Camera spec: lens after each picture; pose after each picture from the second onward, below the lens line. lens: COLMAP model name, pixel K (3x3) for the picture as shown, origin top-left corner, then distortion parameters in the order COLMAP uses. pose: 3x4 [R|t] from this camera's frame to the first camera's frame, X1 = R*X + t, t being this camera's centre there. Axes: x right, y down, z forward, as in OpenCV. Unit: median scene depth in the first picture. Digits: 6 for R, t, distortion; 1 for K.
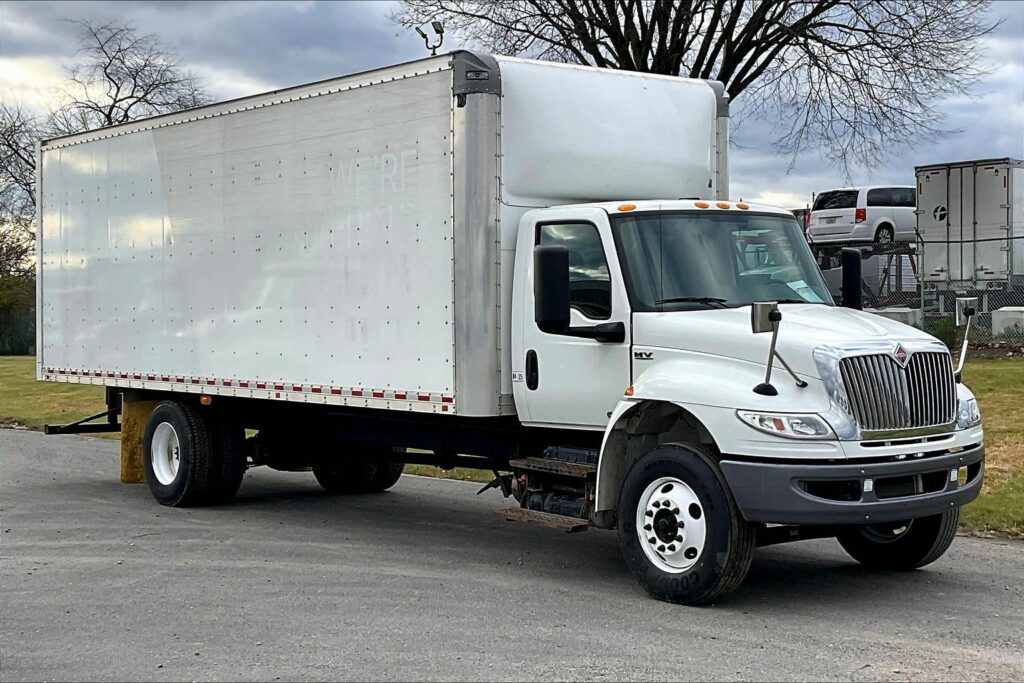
lens RADIAL K [[1550.6, 0, 512.0], [0, 1550.6, 341.5], [0, 0, 1]] dist [0.198353, 0.006422]
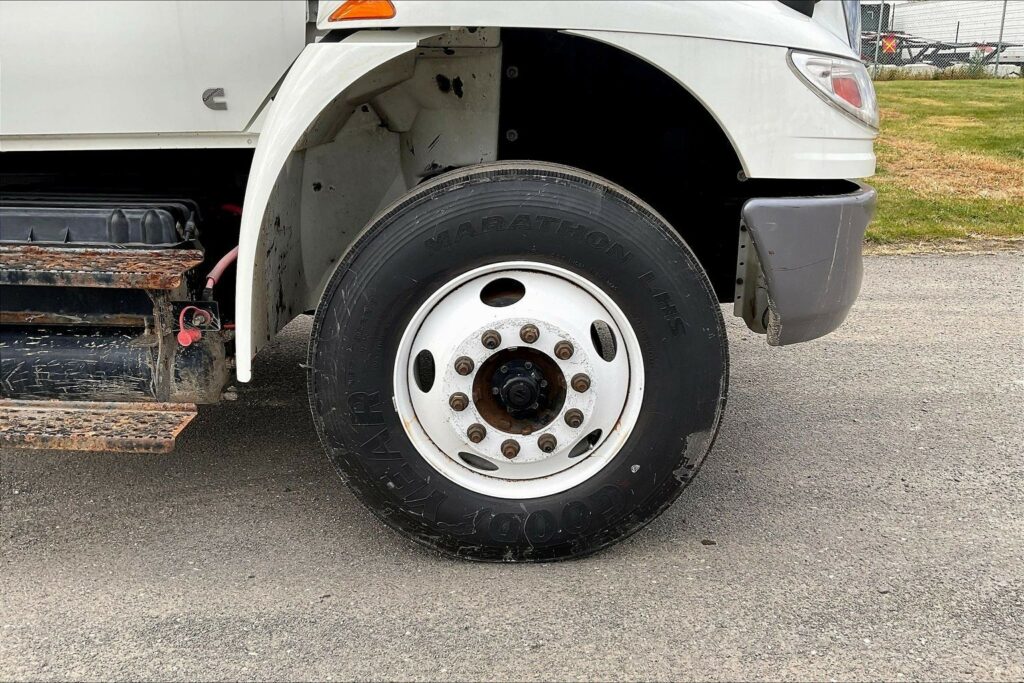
lens RADIAL K [[863.4, 0, 512.0], [0, 863.4, 341.5], [0, 0, 1]] dist [-0.000751, -0.001445]
pose [[0.690913, -0.223764, 0.687436, -0.042135], [0.040734, 0.961432, 0.272010, 0.050478], [-0.721789, -0.159933, 0.673381, 0.862531]]
